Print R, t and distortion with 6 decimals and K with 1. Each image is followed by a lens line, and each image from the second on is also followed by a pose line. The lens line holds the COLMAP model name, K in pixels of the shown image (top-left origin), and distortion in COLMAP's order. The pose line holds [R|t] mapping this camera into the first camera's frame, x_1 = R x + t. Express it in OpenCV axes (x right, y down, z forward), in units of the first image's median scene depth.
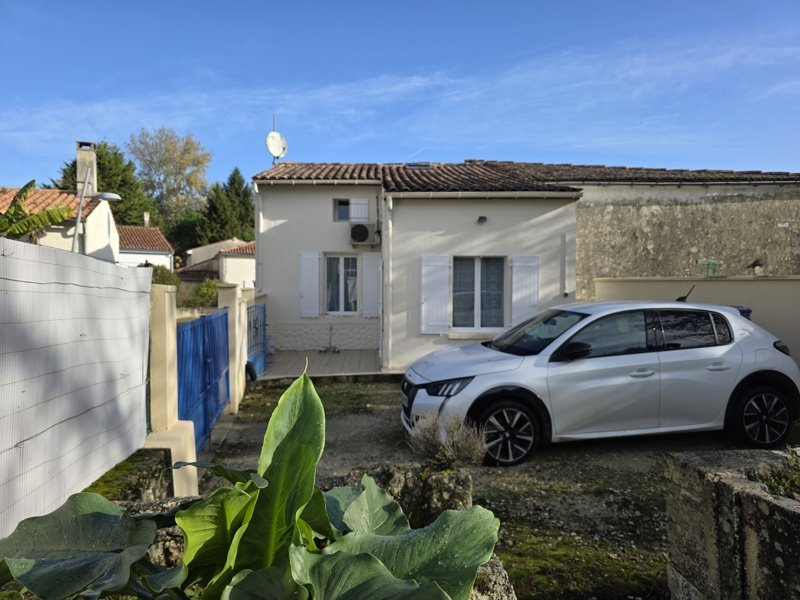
lens RADIAL K [[527.7, 0, 398.8], [0, 527.7, 288.3], [0, 0, 1]] dist [0.006375, 0.000887]
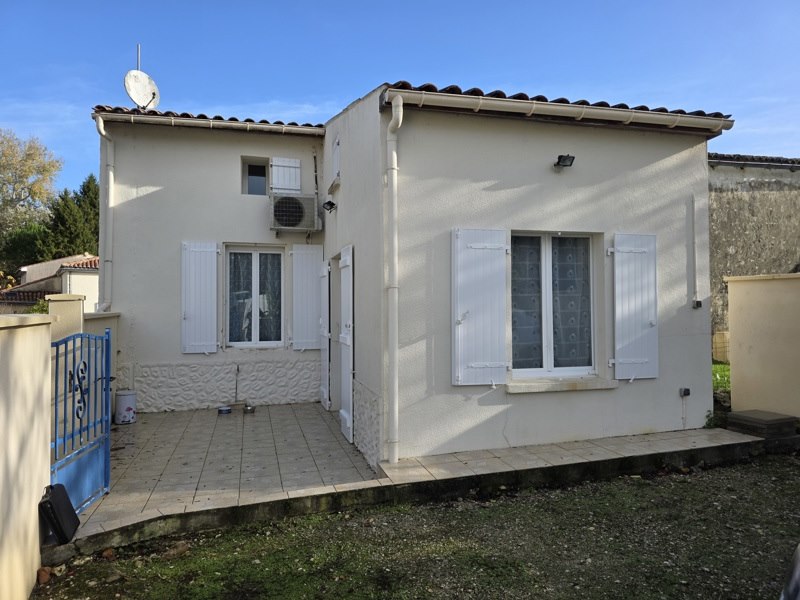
lens RADIAL K [[527.7, 0, 398.8], [0, 527.7, 288.3], [0, 0, 1]] dist [0.006375, 0.000887]
pose [[0.974542, -0.000698, 0.224205, -0.084740], [0.011004, 0.998939, -0.044719, 0.011878], [-0.223936, 0.046047, 0.973515, 0.372783]]
